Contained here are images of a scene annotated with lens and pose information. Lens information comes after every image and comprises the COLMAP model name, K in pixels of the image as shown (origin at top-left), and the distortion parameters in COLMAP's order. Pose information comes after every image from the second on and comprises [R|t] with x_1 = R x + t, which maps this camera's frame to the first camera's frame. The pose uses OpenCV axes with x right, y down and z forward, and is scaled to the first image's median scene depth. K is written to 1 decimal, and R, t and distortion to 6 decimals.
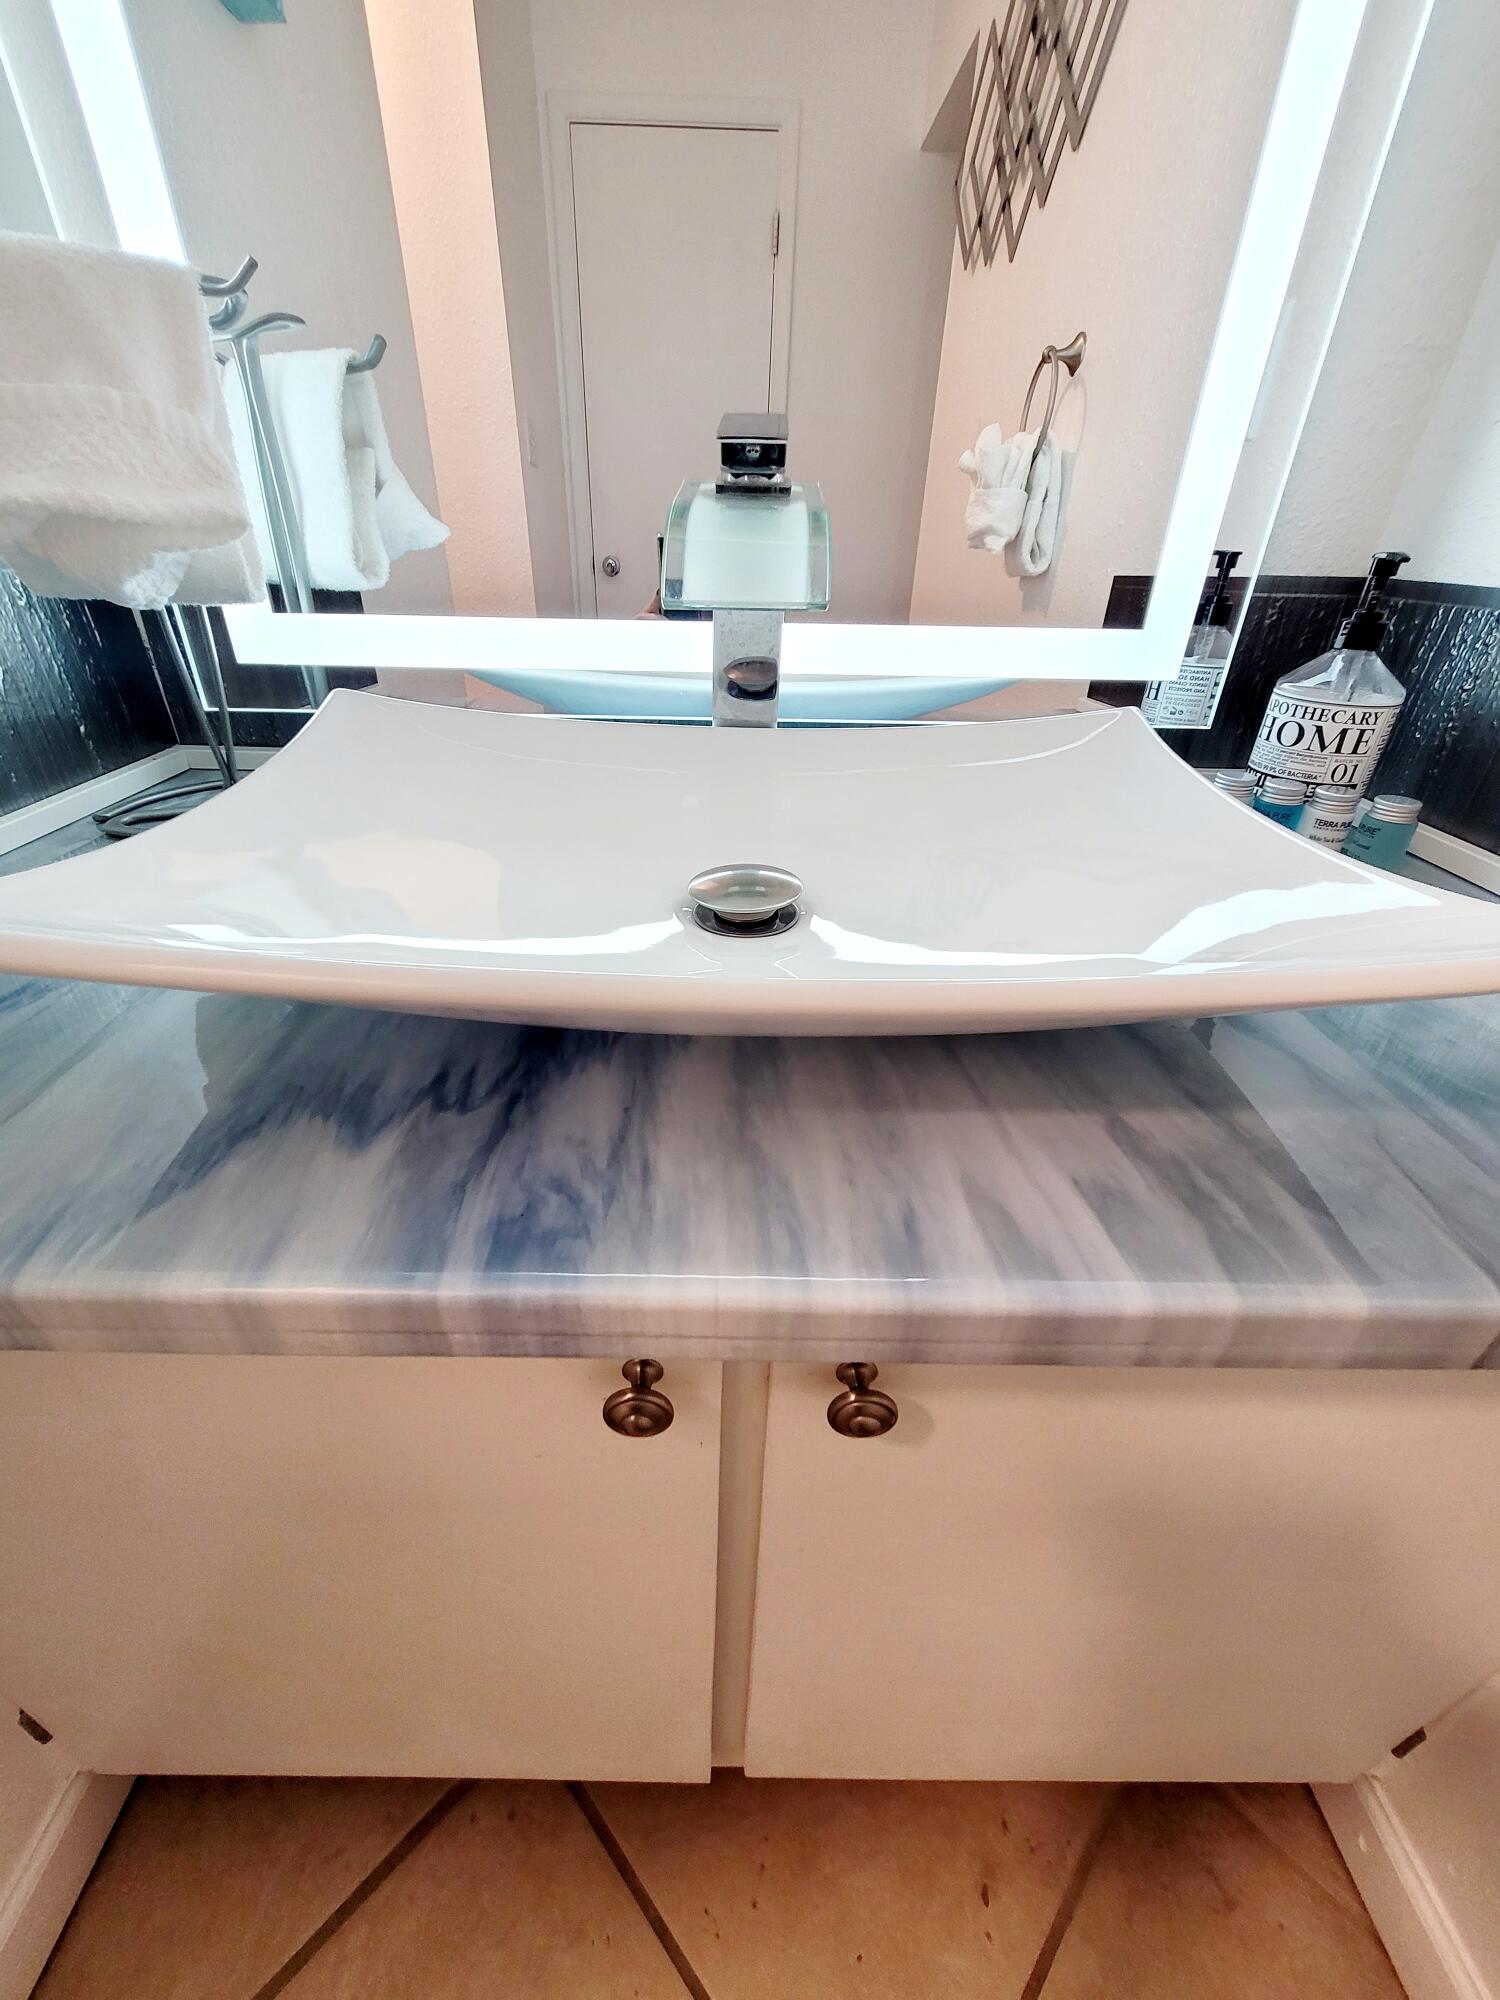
lens RADIAL K [[782.7, 0, 738.7], [0, 782.7, 1001.4], [0, 0, 1]] dist [0.002275, -0.000689]
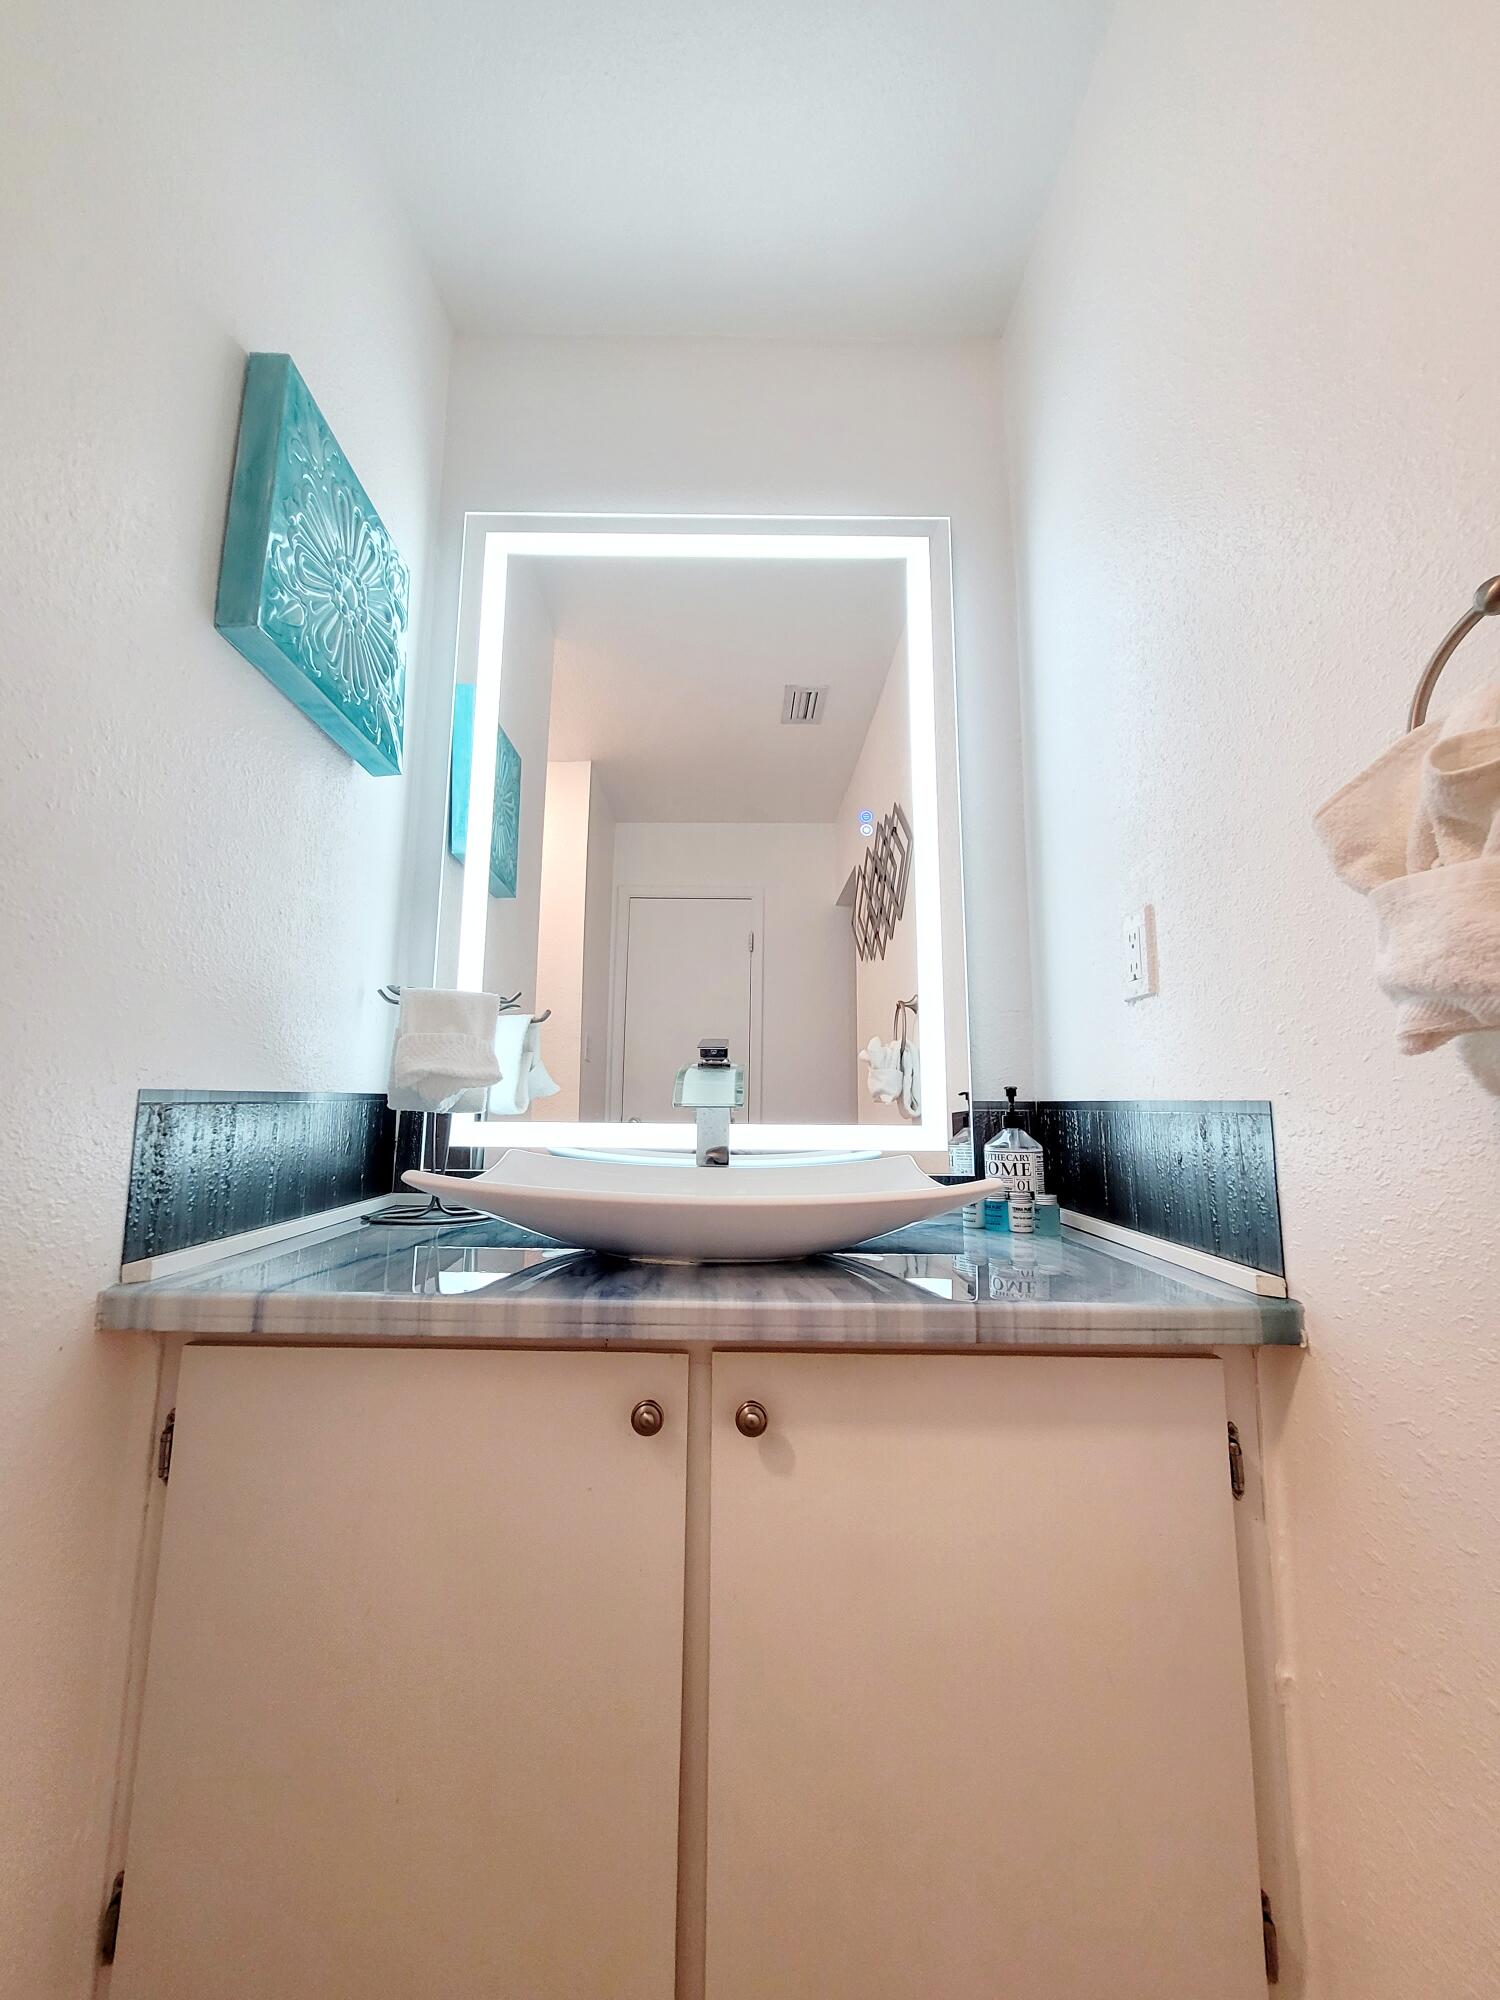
lens RADIAL K [[782.7, 0, 732.9], [0, 782.7, 1002.8], [0, 0, 1]] dist [0.002275, -0.000689]
pose [[0.999917, -0.011458, -0.005823, 0.067664], [0.005303, 0.780472, -0.625169, 0.492706], [0.011708, 0.625086, 0.780468, -0.698566]]
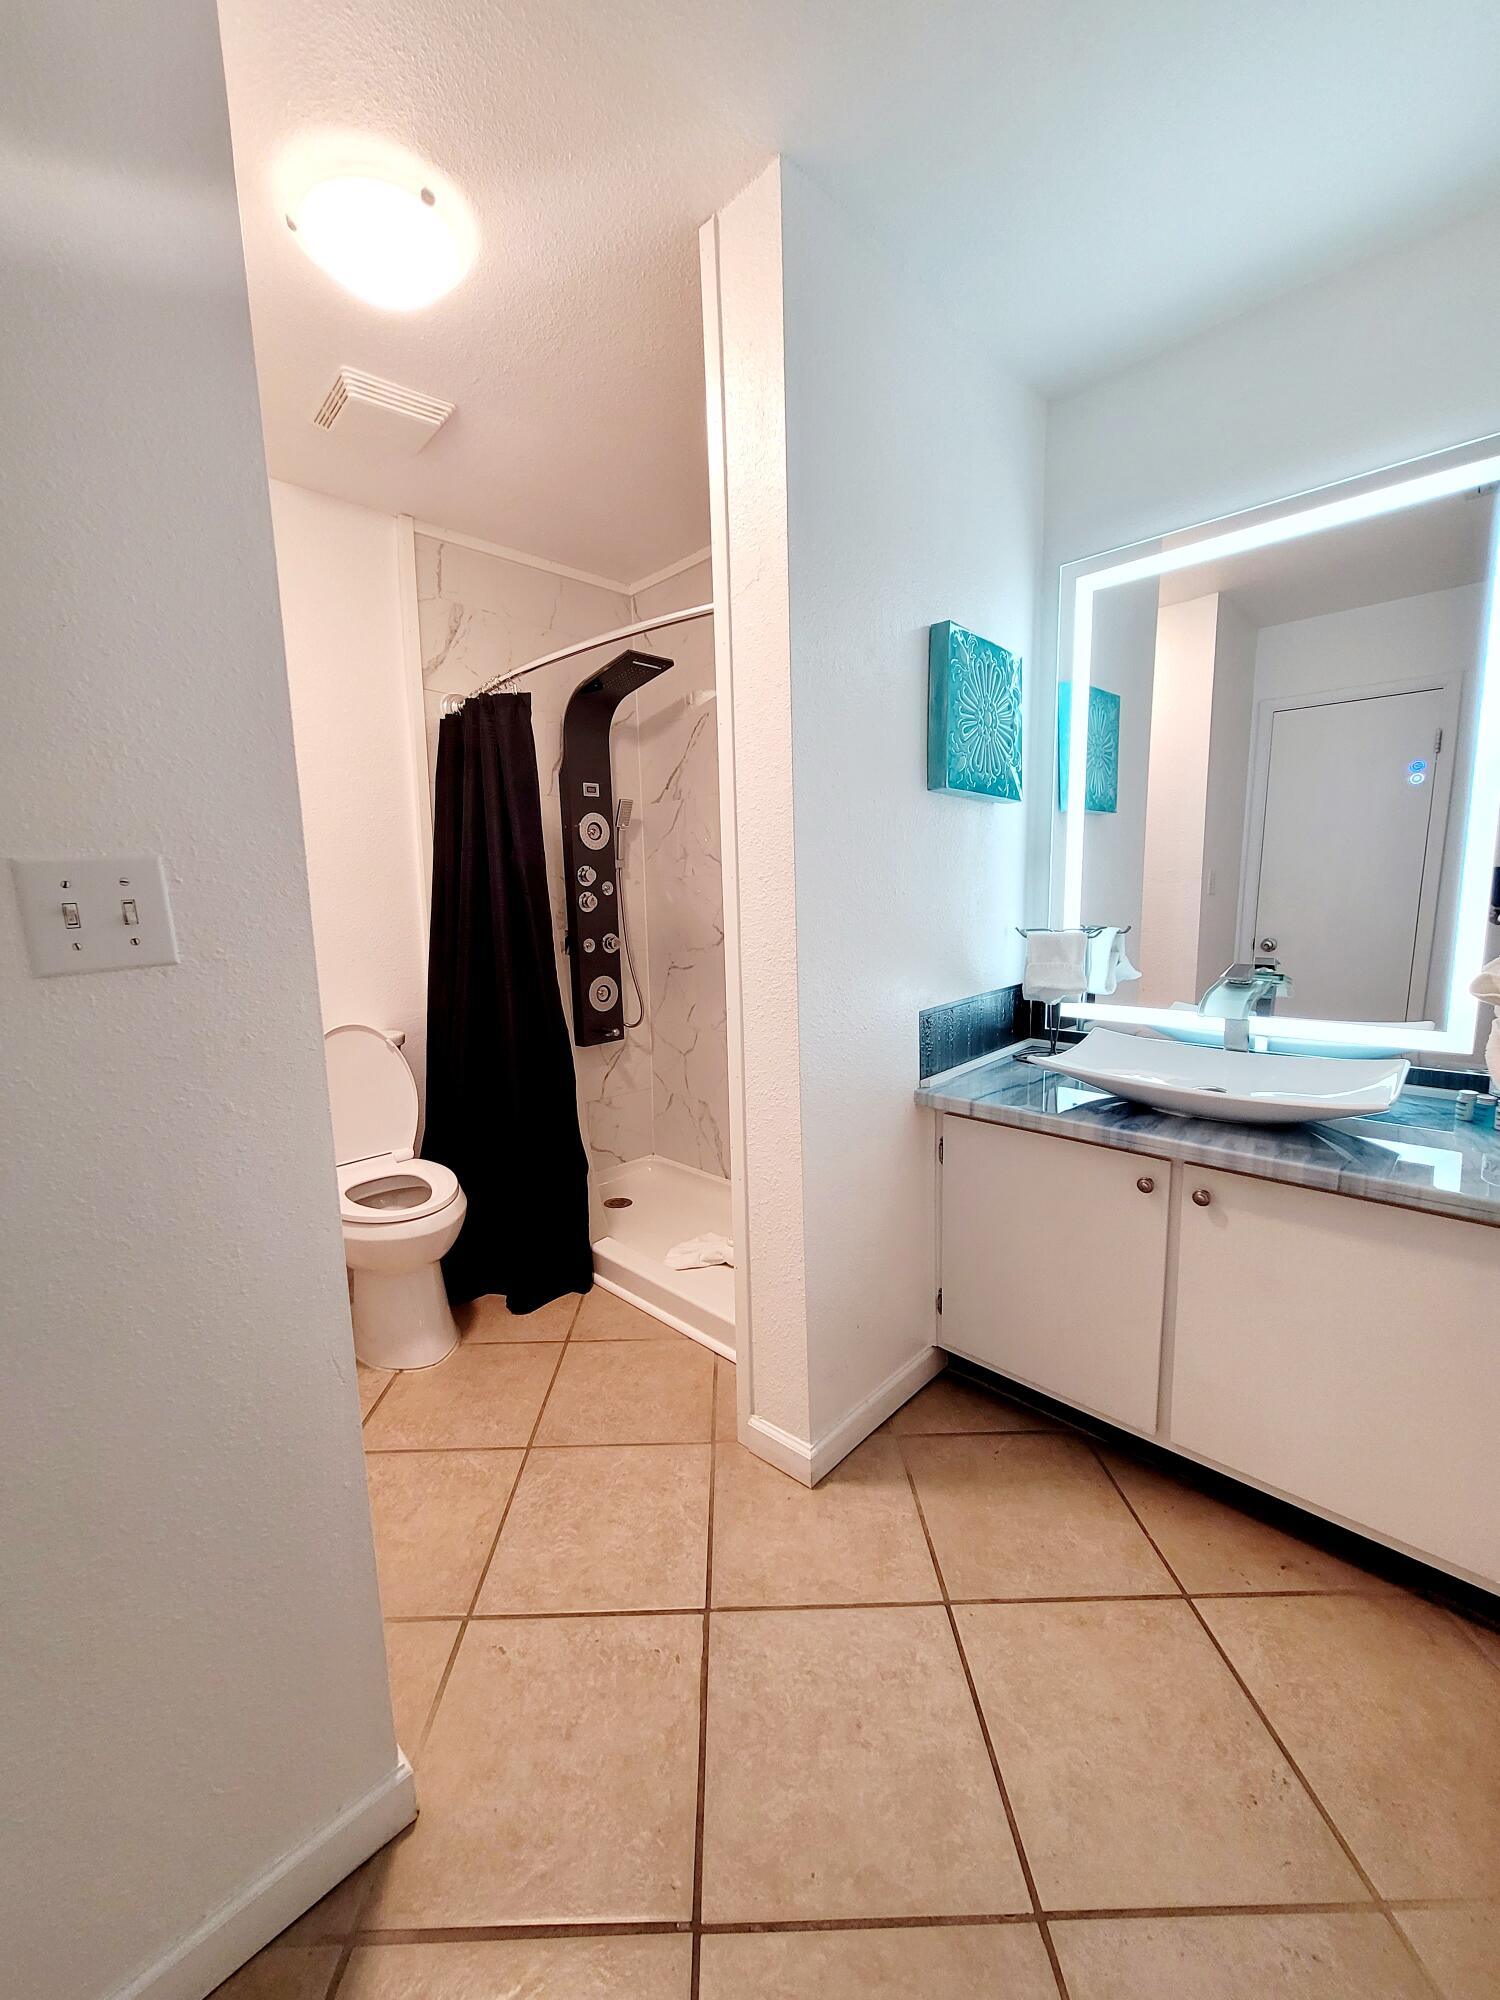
lens RADIAL K [[782.7, 0, 735.9], [0, 782.7, 1003.1], [0, 0, 1]] dist [0.002275, -0.000689]
pose [[0.704698, 0.062591, -0.706742, 0.672824], [-0.322296, 0.915639, -0.240273, 0.708919], [0.632081, 0.397099, 0.665421, -1.972789]]
